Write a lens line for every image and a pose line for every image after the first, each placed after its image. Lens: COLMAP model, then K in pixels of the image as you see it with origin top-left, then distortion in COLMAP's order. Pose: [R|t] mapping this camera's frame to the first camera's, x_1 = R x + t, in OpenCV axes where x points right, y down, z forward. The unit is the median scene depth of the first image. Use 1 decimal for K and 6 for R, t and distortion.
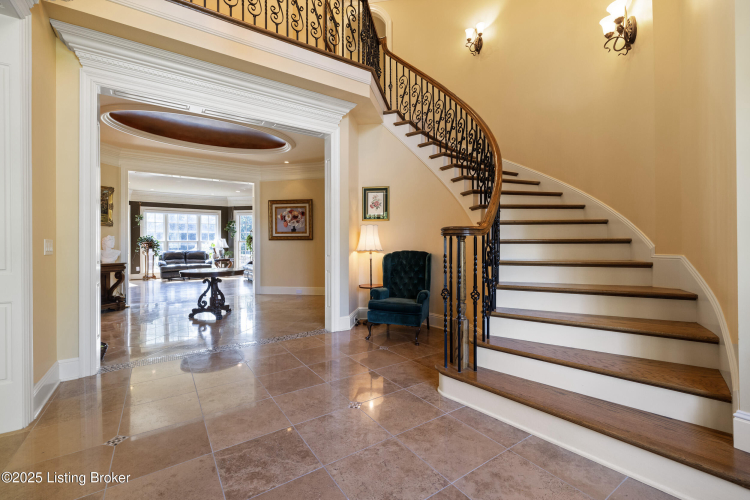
lens RADIAL K [[320.6, 0, 375.1], [0, 320.6, 244.3], [0, 0, 1]] dist [-0.000162, -0.000030]
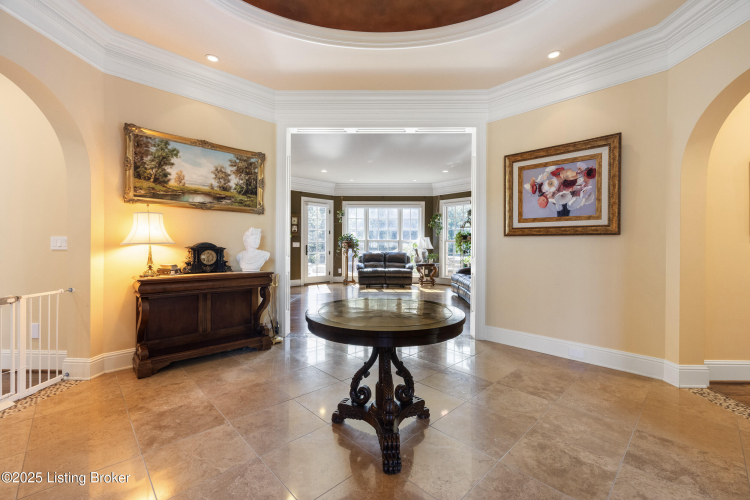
lens RADIAL K [[320.6, 0, 375.1], [0, 320.6, 244.3], [0, 0, 1]] dist [-0.000162, -0.000030]
pose [[0.816630, 0.008191, -0.577103, -0.140625], [-0.010383, 0.999946, -0.000499, 0.001362], [0.577068, 0.006400, 0.816671, 0.323667]]
